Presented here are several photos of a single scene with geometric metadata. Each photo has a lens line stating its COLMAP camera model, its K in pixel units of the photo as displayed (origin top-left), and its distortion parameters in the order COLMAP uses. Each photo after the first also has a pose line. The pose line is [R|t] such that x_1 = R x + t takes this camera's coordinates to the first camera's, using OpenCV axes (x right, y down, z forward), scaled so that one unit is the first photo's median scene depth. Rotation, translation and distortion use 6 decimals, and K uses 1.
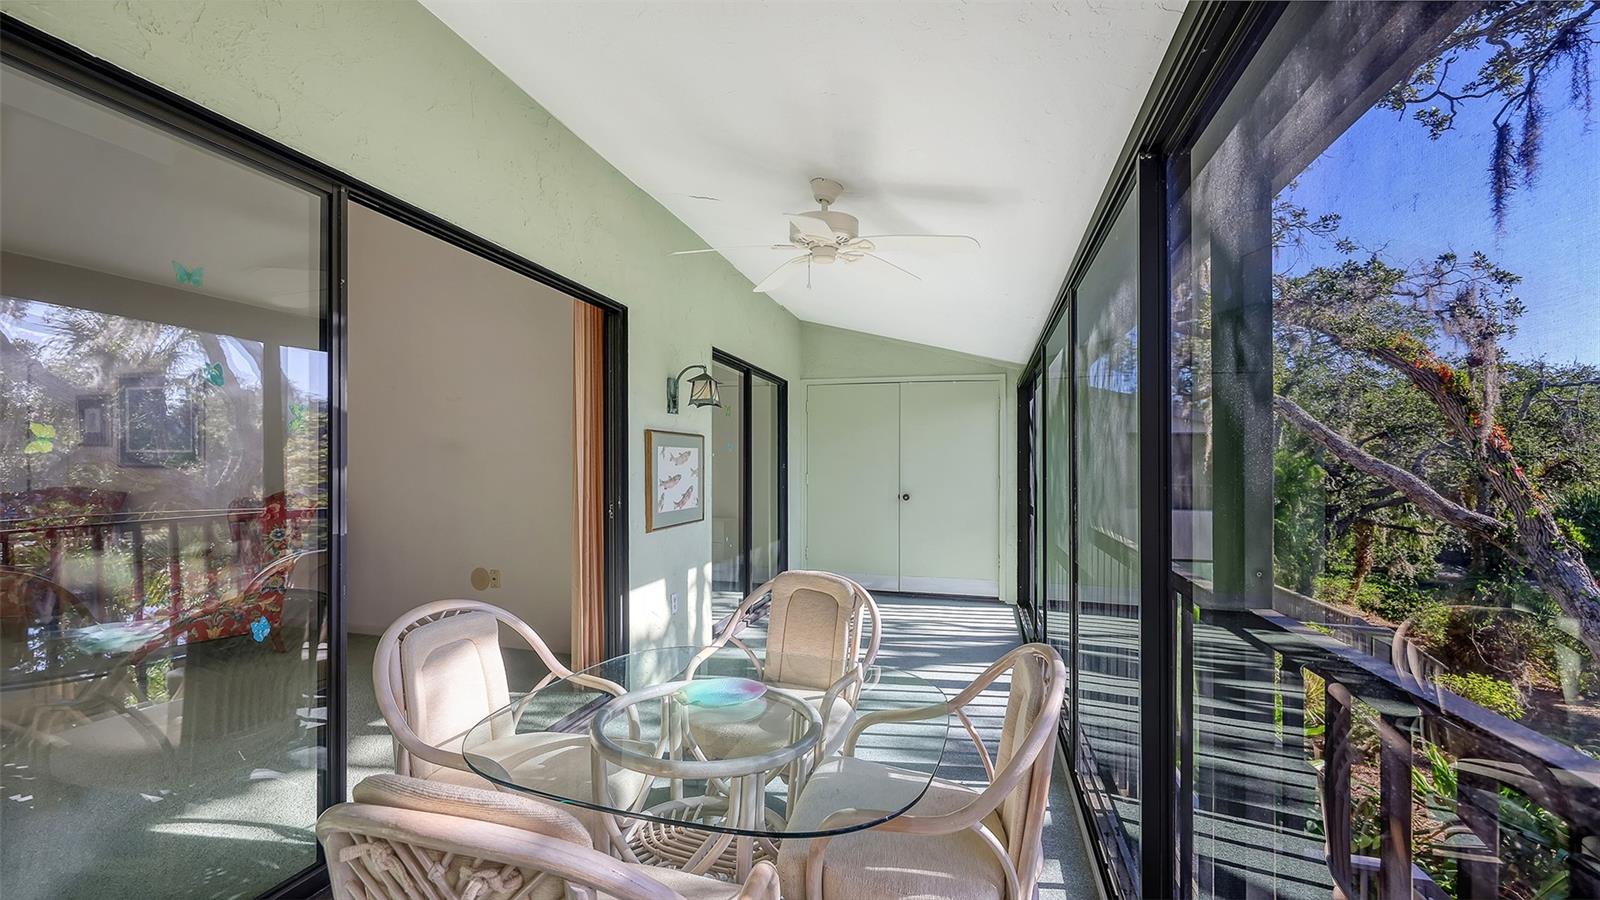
lens RADIAL K [[637.9, 0, 796.0], [0, 637.9, 447.0], [0, 0, 1]] dist [0.010901, -0.007267]
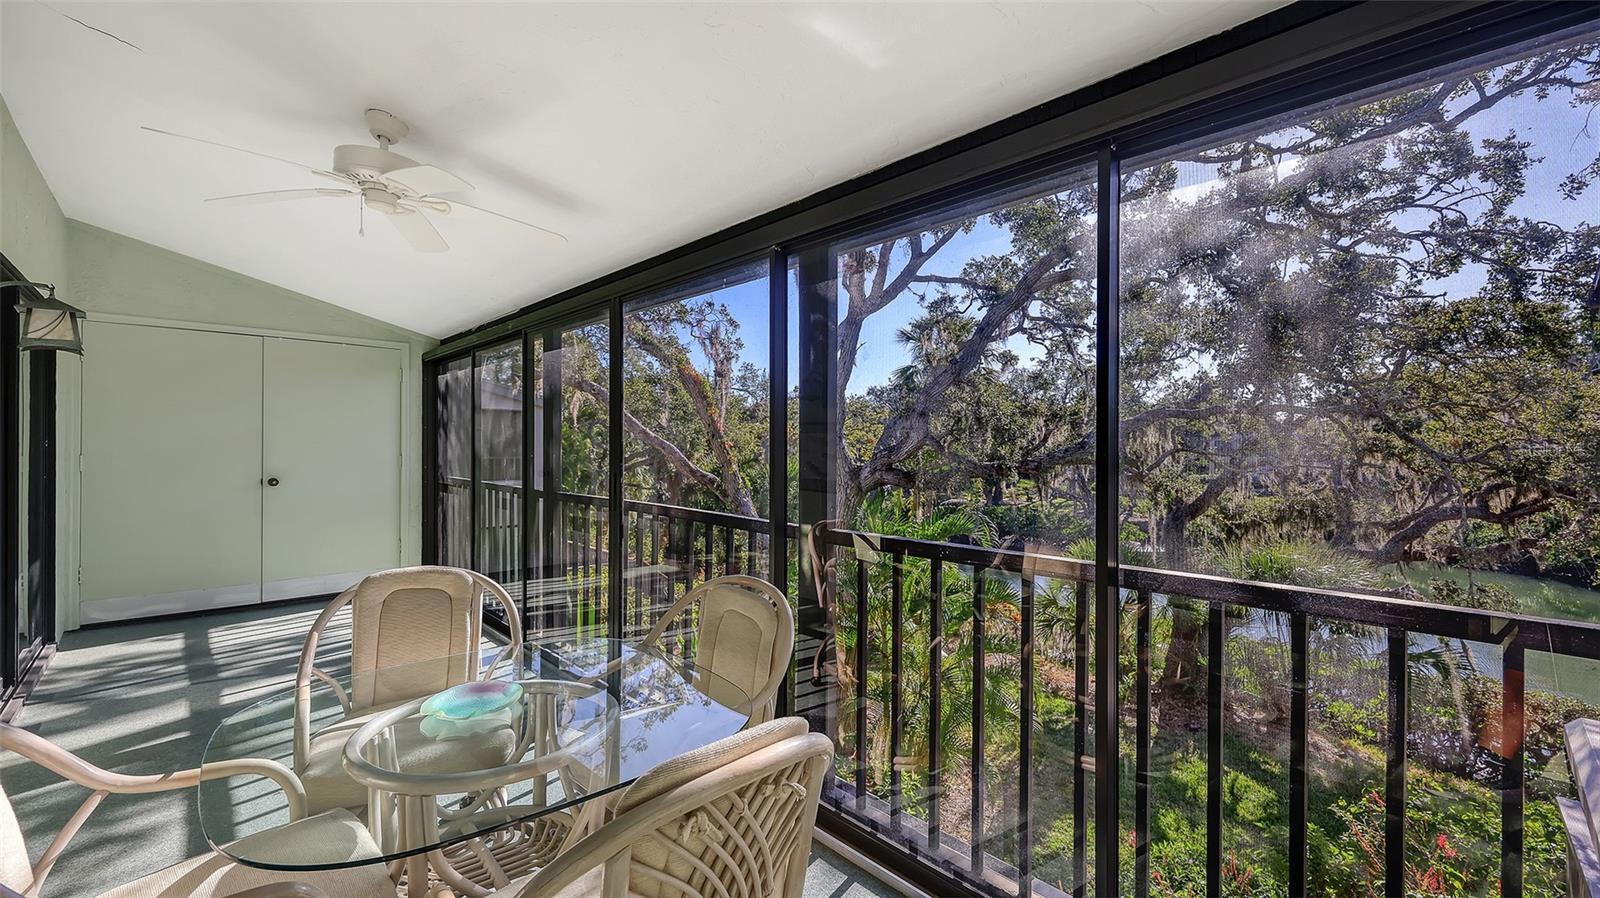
lens RADIAL K [[645.3, 0, 795.5], [0, 645.3, 446.9], [0, 0, 1]] dist [0.001866, -0.000350]
pose [[0.505235, -0.012239, 0.862895, -0.207193], [-0.021188, 0.999422, 0.026581, -0.000471], [-0.862721, -0.031713, 0.504684, 0.032334]]
